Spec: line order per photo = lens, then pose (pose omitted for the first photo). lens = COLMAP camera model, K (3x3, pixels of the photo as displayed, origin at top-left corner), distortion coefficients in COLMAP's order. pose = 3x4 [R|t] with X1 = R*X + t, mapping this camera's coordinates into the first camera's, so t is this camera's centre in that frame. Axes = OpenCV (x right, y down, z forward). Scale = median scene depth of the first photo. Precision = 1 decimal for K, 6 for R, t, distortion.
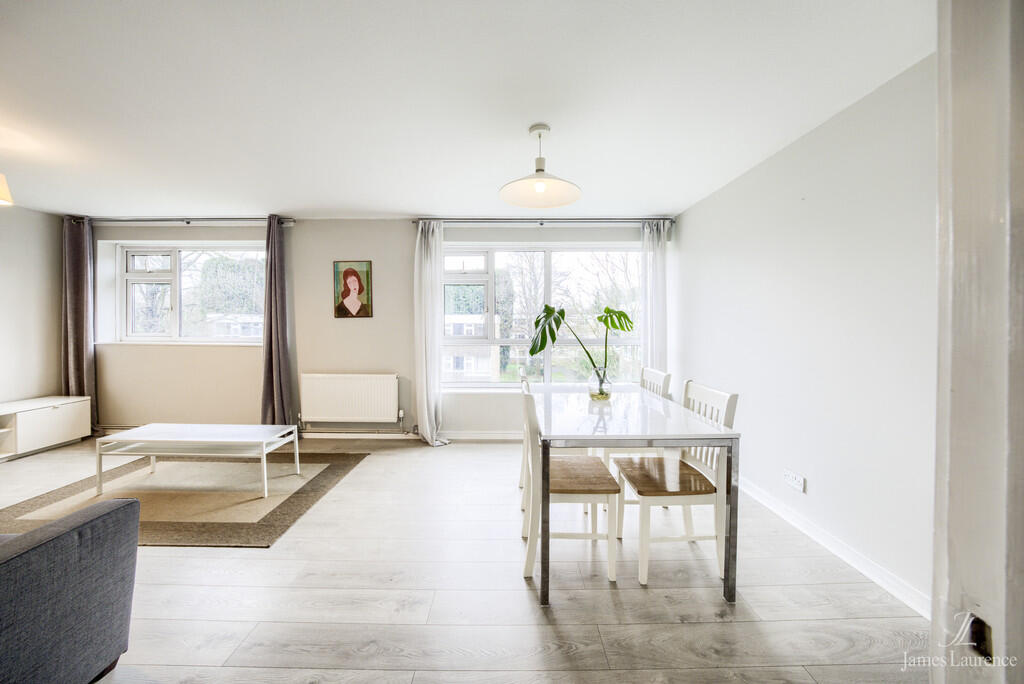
lens RADIAL K [[359.2, 0, 499.0], [0, 359.2, 334.2], [0, 0, 1]] dist [-0.014542, -0.000036]
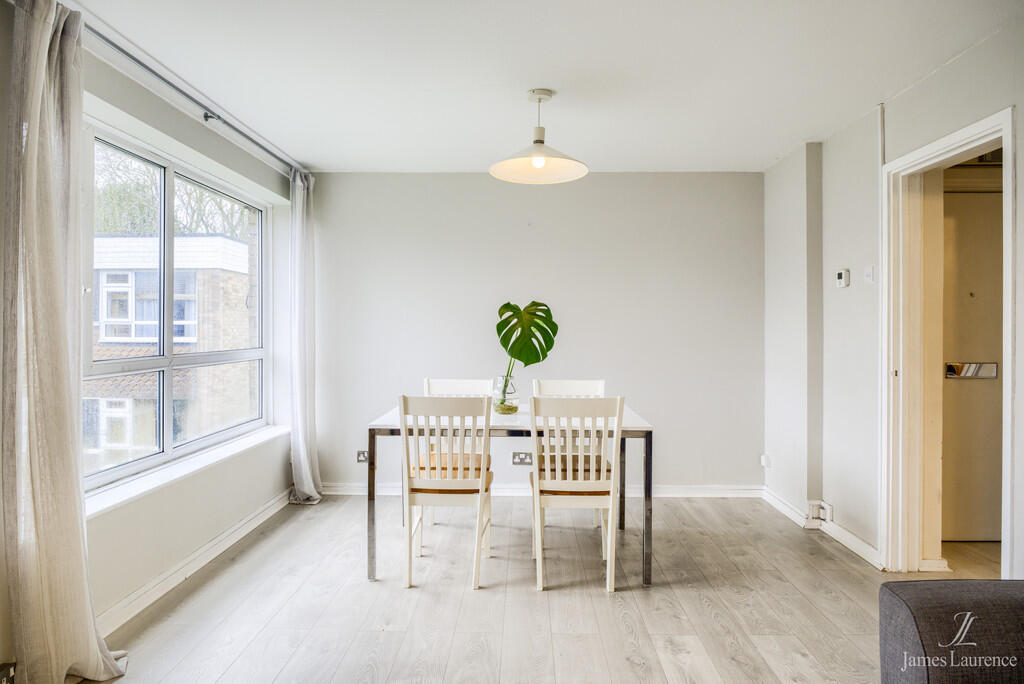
lens RADIAL K [[674.7, 0, 510.4], [0, 674.7, 328.4], [0, 0, 1]] dist [0.002633, 0.001869]
pose [[0.019270, -0.005430, 0.999800, -0.782222], [0.022581, 0.999733, 0.004995, -0.018206], [-0.999559, 0.022480, 0.019387, 0.553533]]
